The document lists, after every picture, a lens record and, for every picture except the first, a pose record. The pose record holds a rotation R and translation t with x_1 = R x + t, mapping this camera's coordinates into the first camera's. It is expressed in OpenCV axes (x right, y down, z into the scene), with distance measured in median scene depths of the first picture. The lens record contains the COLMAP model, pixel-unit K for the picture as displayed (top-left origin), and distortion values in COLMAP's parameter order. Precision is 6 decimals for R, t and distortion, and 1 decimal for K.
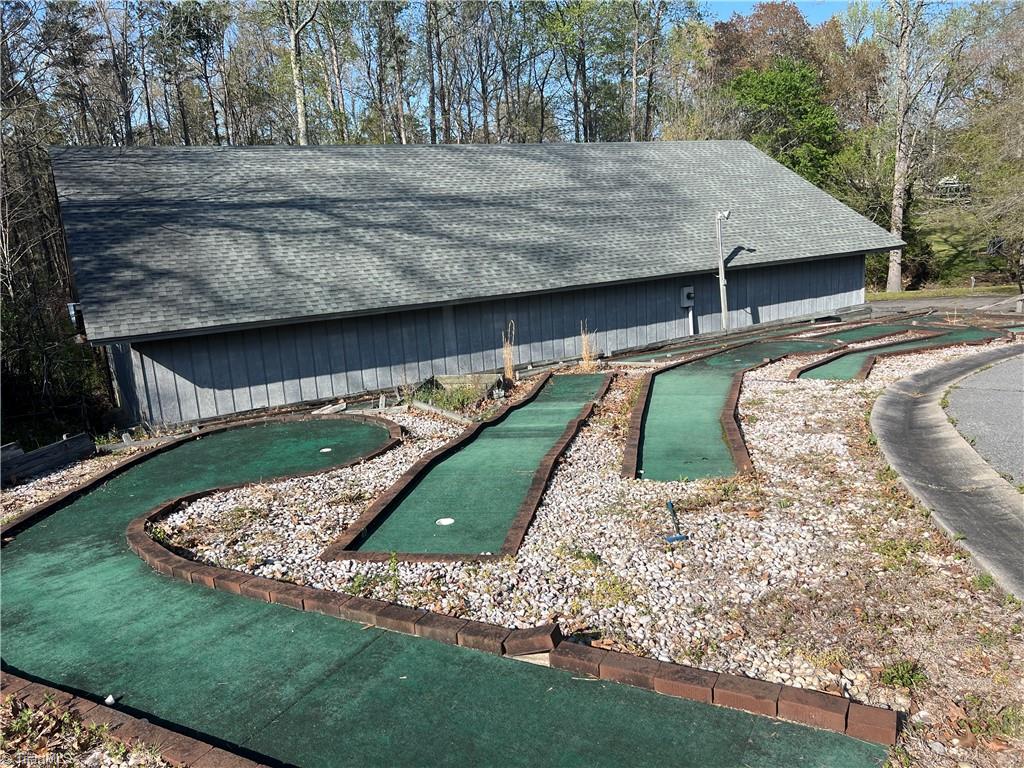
lens RADIAL K [[771.1, 0, 510.4], [0, 771.1, 385.1], [0, 0, 1]] dist [-0.006200, -0.000920]
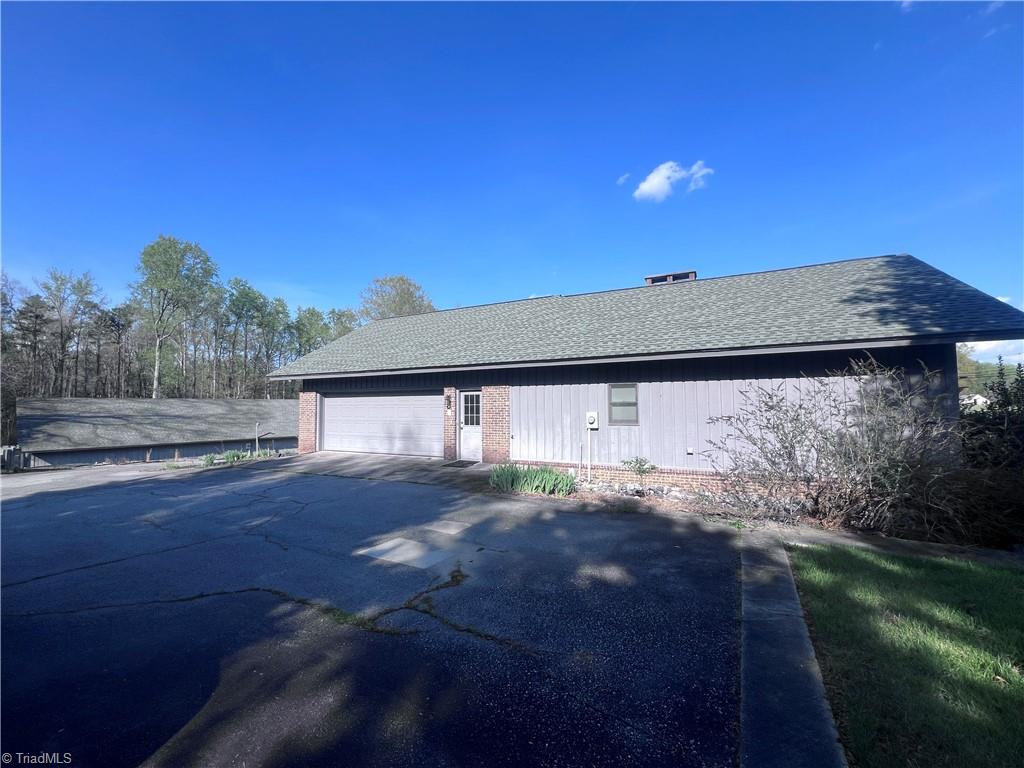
lens RADIAL K [[415.0, 0, 515.9], [0, 415.0, 386.9], [0, 0, 1]] dist [0.004159, 0.000397]
pose [[0.988448, 0.041210, 0.145850, 1.236175], [0.001226, 0.960118, -0.279593, 0.168540], [-0.151555, 0.276542, 0.948976, -1.113498]]
